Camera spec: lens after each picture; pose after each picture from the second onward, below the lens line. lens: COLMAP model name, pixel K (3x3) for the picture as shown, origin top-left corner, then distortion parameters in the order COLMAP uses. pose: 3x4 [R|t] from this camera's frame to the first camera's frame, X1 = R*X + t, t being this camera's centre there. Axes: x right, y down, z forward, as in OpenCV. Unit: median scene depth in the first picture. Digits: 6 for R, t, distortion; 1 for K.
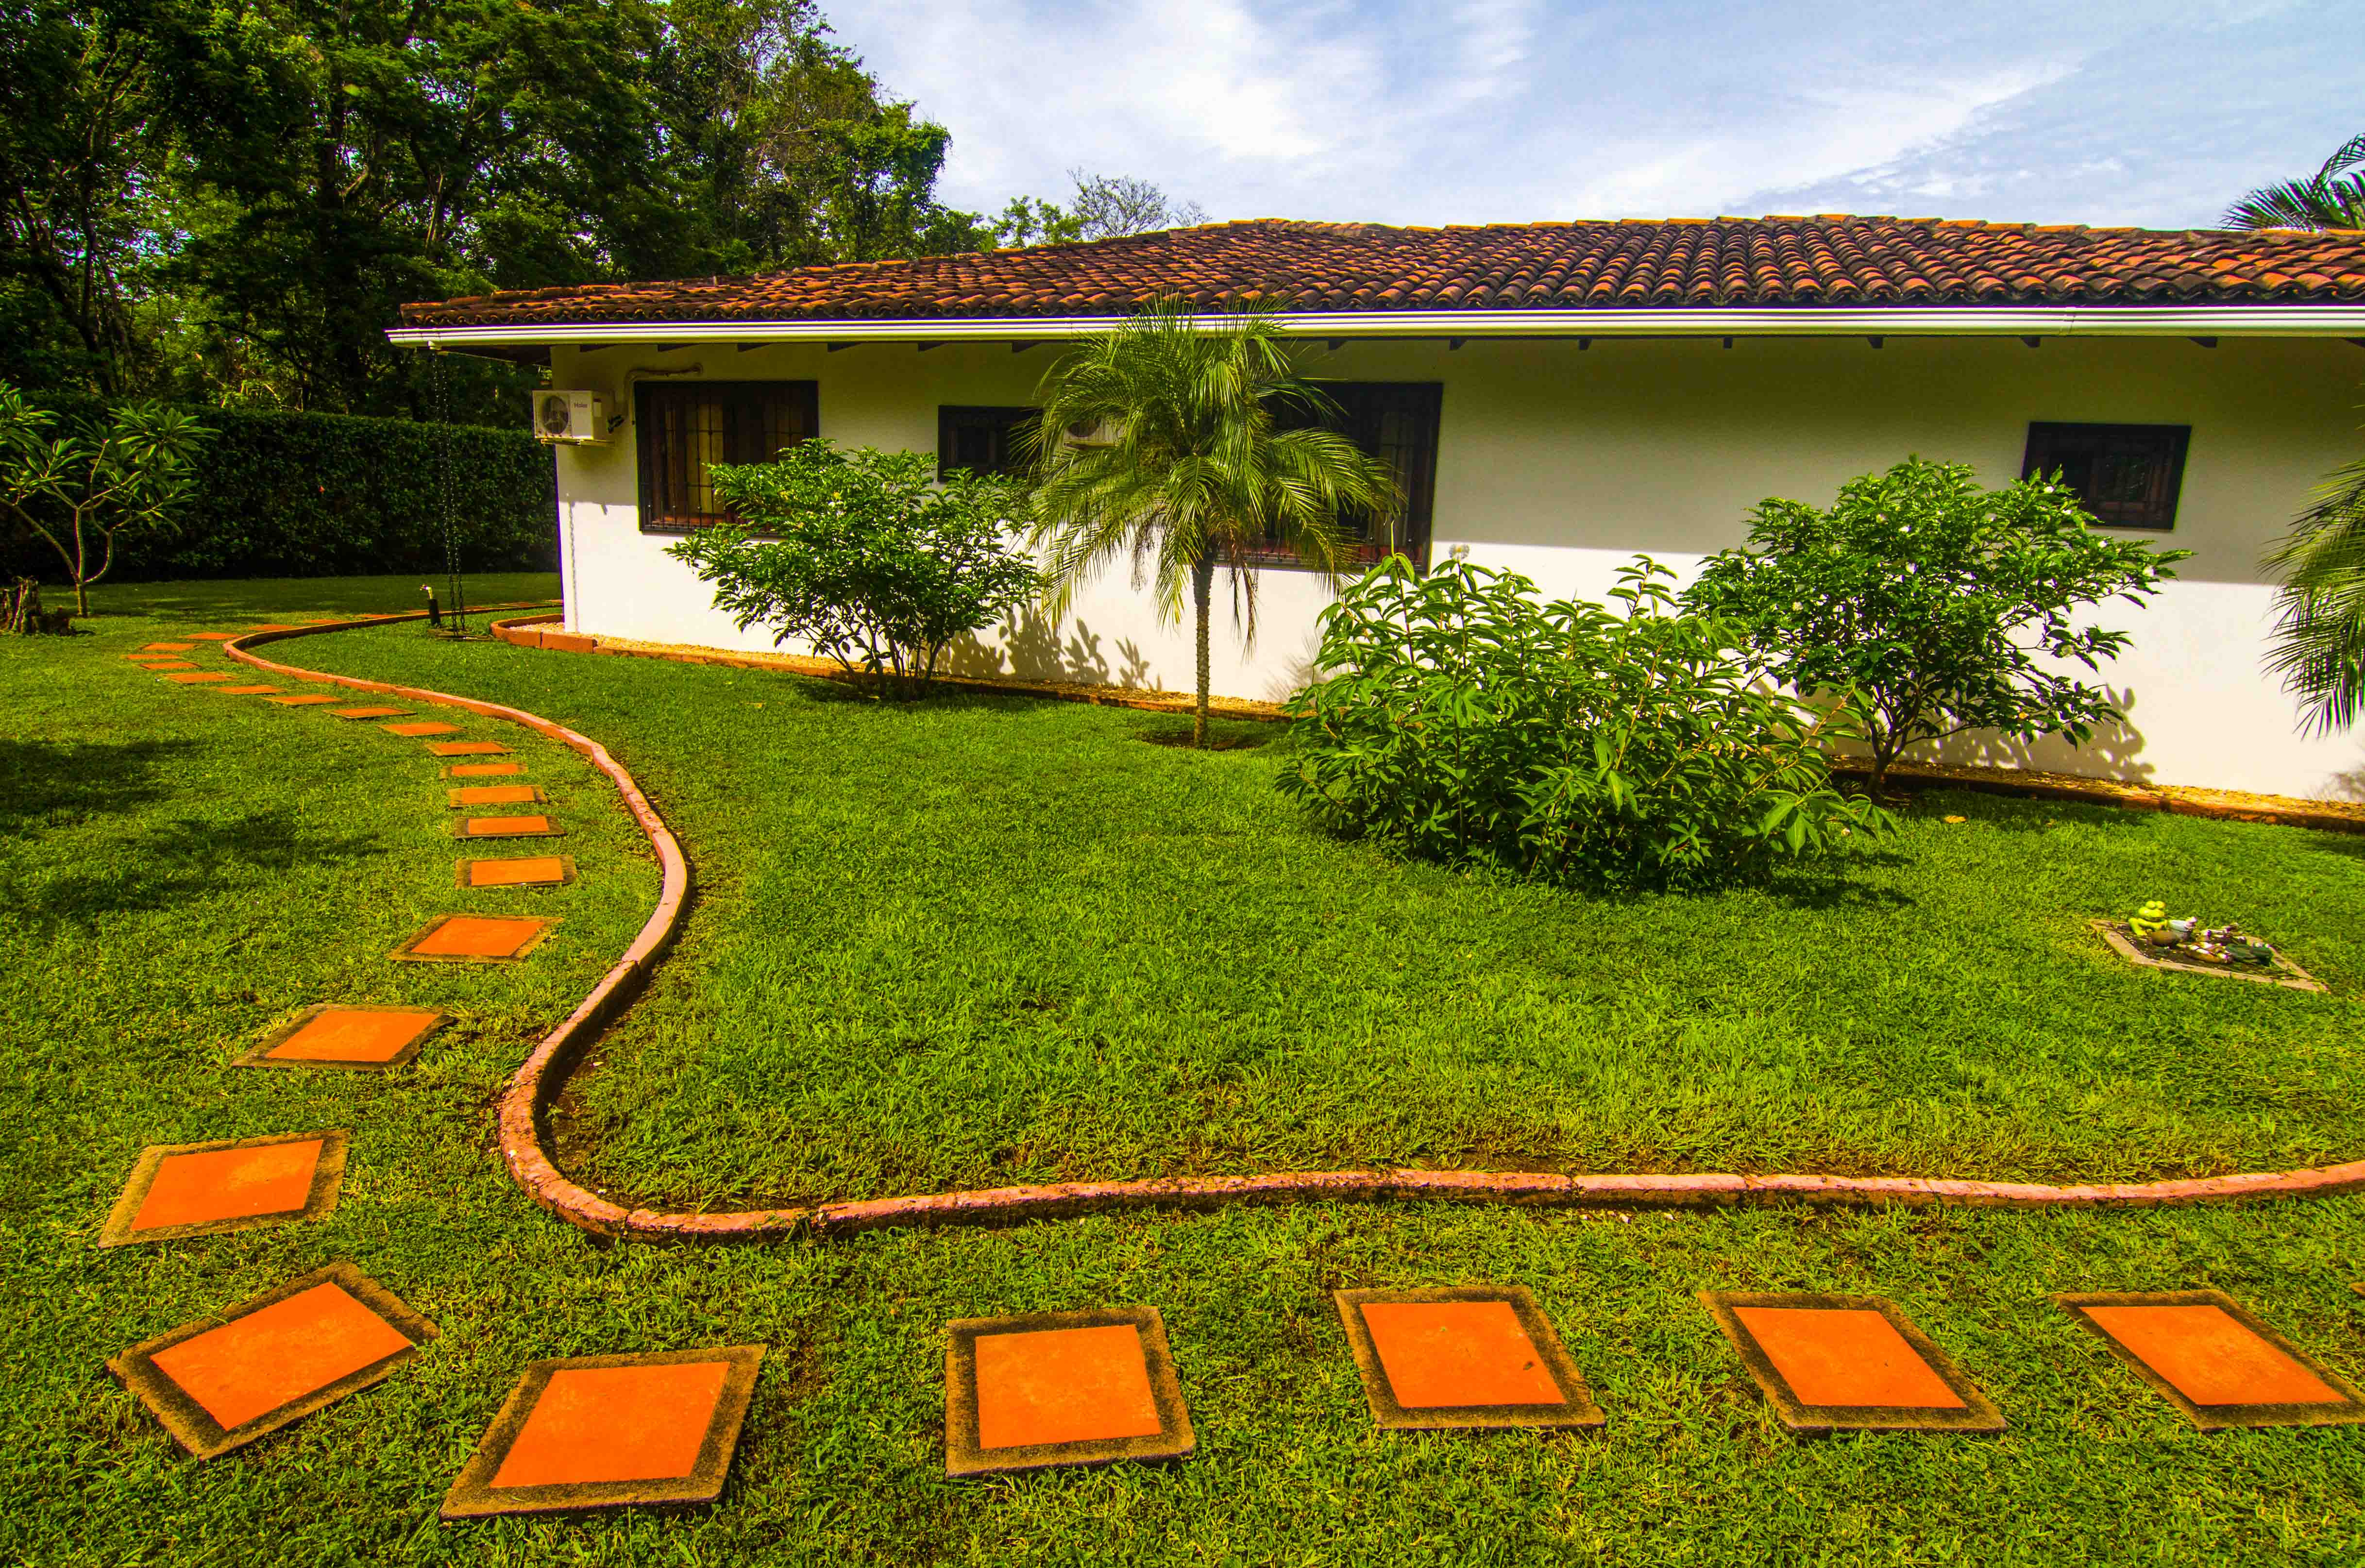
lens RADIAL K [[1252.5, 0, 1202.7], [0, 1252.5, 785.9], [0, 0, 1]] dist [-0.016282, -0.007236]
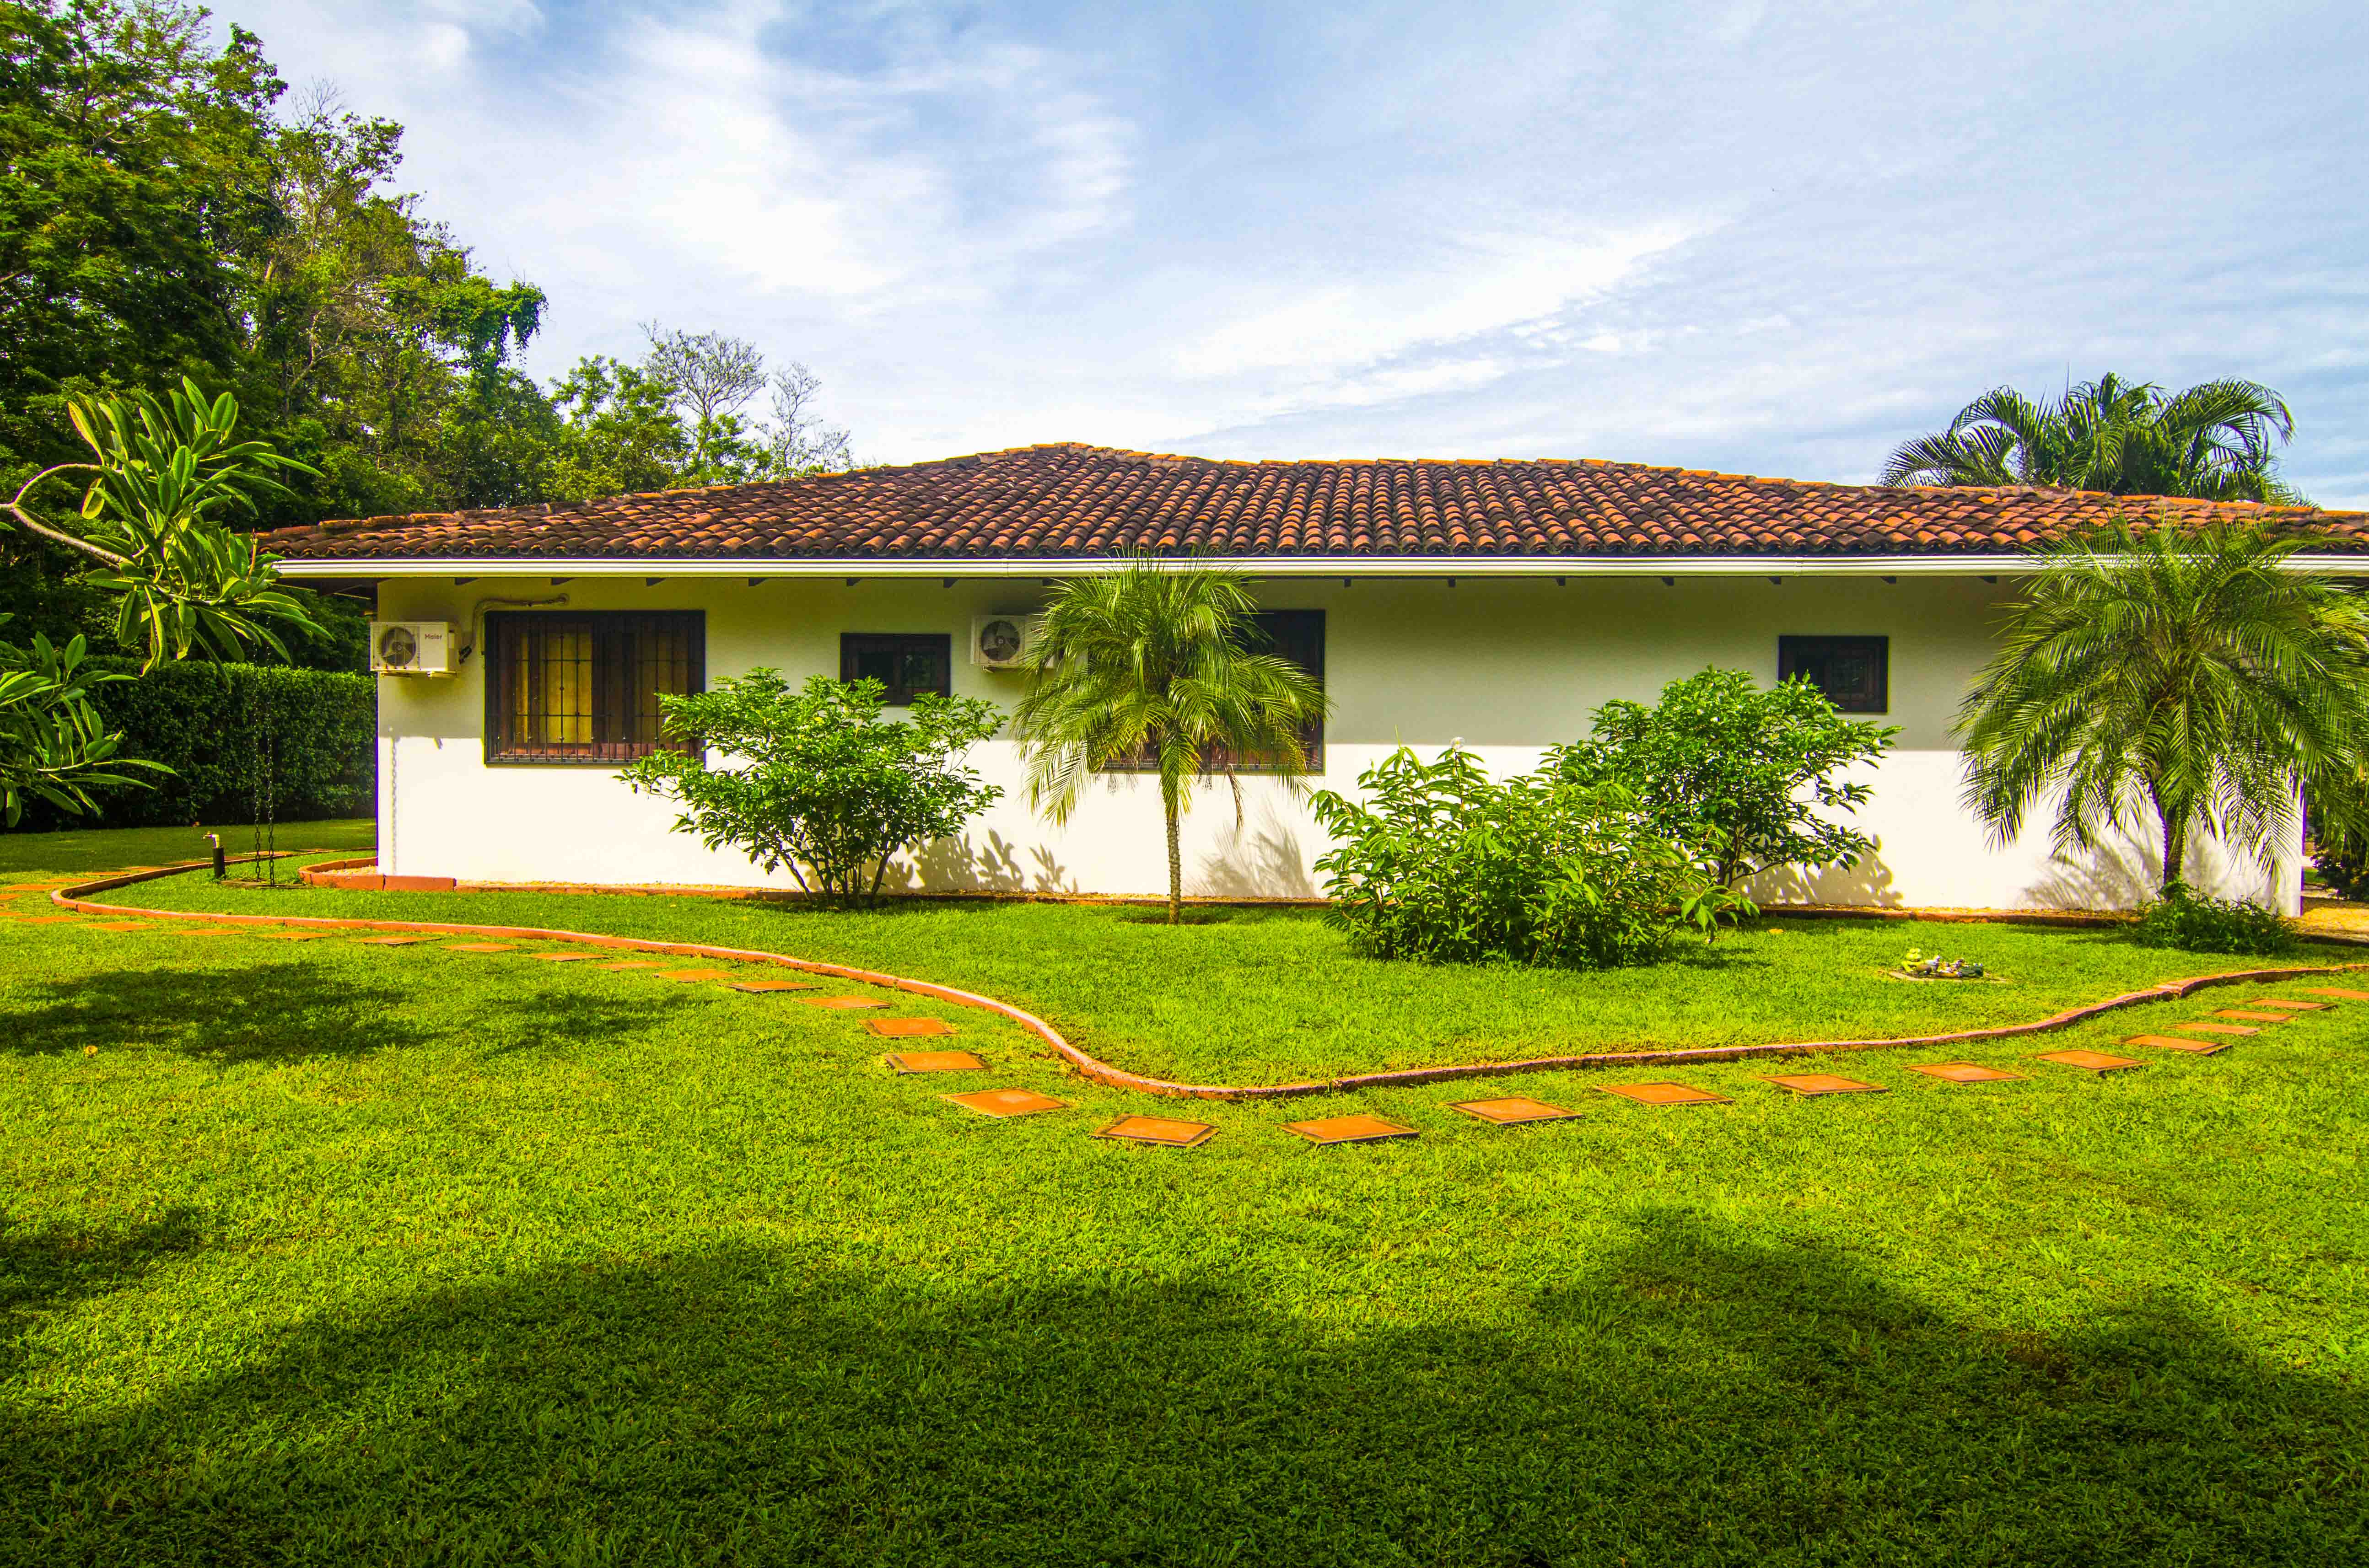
lens RADIAL K [[1682.5, 0, 1175.1], [0, 1682.5, 789.4], [0, 0, 1]] dist [-0.038489, 0.000075]
pose [[0.968729, -0.040515, 0.244789, -0.375913], [0.083051, 0.982616, -0.166035, 0.101595], [-0.233807, 0.181173, 0.955254, -0.490420]]
